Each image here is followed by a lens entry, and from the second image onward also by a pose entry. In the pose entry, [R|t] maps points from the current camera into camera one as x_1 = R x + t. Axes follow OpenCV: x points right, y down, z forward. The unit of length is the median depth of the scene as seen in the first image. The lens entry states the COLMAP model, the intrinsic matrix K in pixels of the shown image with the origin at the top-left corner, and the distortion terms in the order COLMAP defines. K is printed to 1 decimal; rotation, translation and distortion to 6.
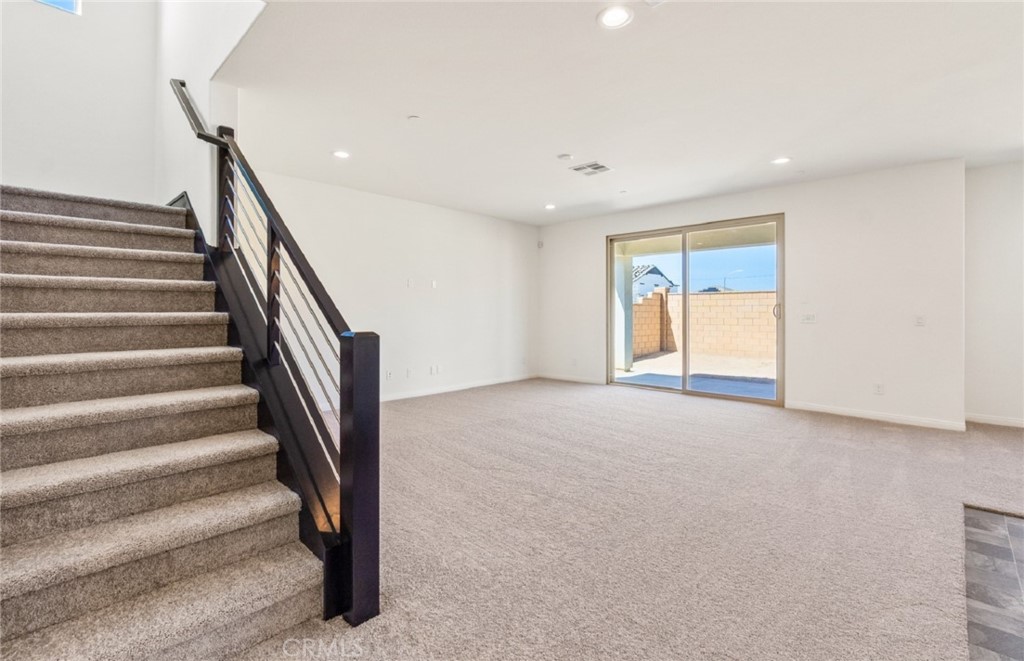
lens RADIAL K [[462.8, 0, 503.9], [0, 462.8, 315.5], [0, 0, 1]] dist [-0.015828, 0.003278]
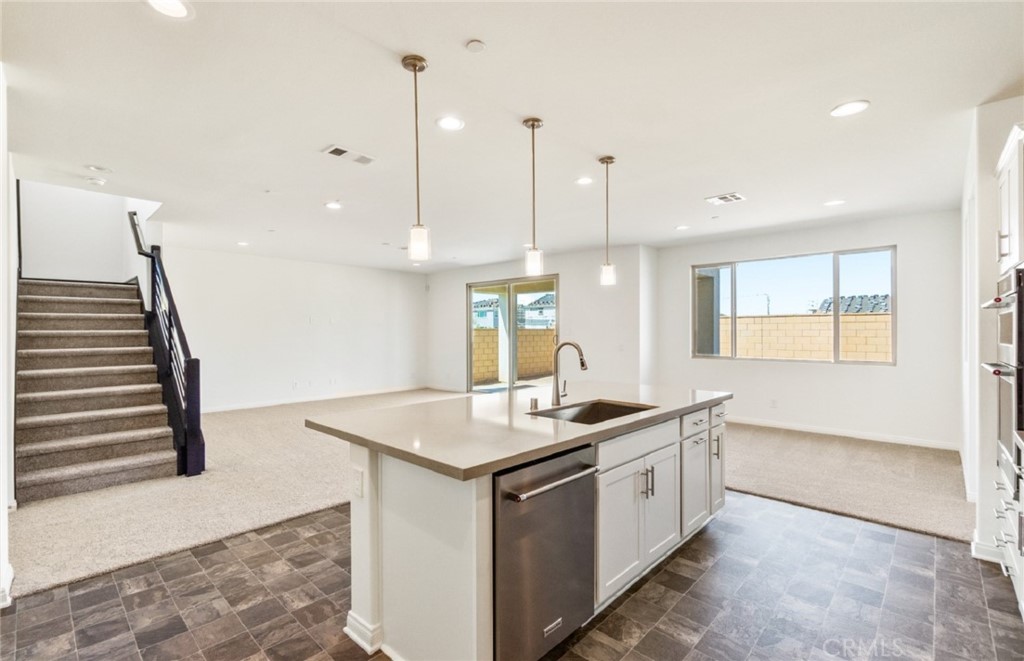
lens RADIAL K [[463.6, 0, 509.9], [0, 463.6, 329.2], [0, 0, 1]] dist [-0.008893, 0.000479]
pose [[0.999837, -0.003202, 0.017749, 0.877319], [0.003463, 0.999887, -0.014660, -0.049820], [-0.017700, 0.014719, 0.999735, -0.980814]]
